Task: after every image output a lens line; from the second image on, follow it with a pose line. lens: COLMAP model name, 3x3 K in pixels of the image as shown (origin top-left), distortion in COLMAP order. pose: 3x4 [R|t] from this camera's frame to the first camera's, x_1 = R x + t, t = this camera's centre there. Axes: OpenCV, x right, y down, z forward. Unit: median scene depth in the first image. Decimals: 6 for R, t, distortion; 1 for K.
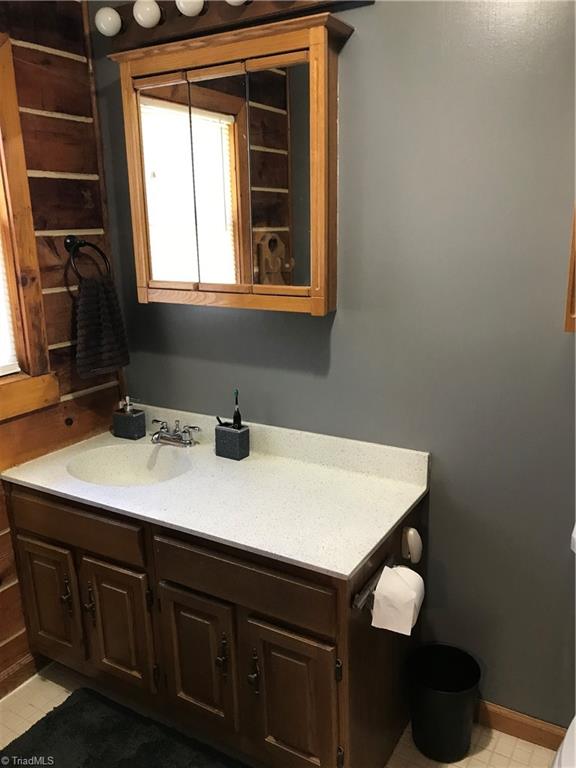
lens RADIAL K [[632.1, 0, 291.2], [0, 632.1, 387.6], [0, 0, 1]] dist [0.045981, -0.050823]
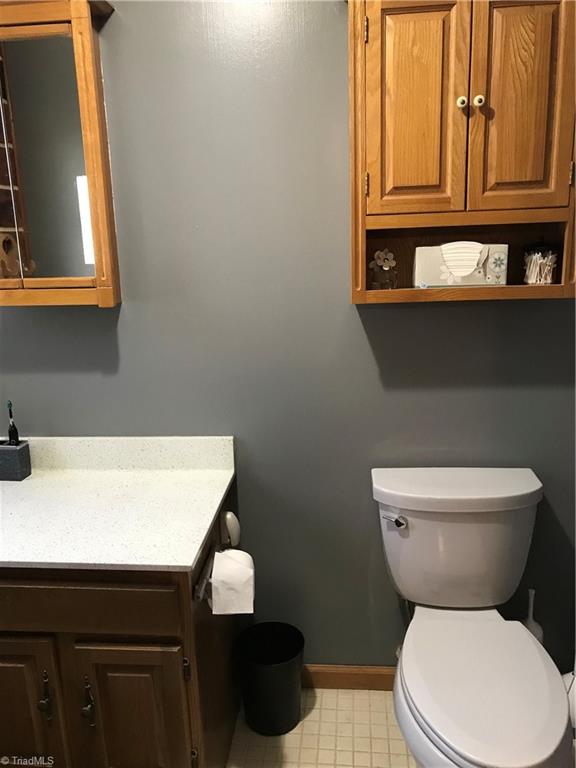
lens RADIAL K [[632.1, 0, 292.8], [0, 632.1, 383.8], [0, 0, 1]] dist [0.045981, -0.050823]
pose [[0.900475, -0.110514, 0.420632, -0.118399], [0.121940, 0.992537, -0.000273, 0.032708], [-0.417463, 0.051538, 0.907231, 0.036178]]
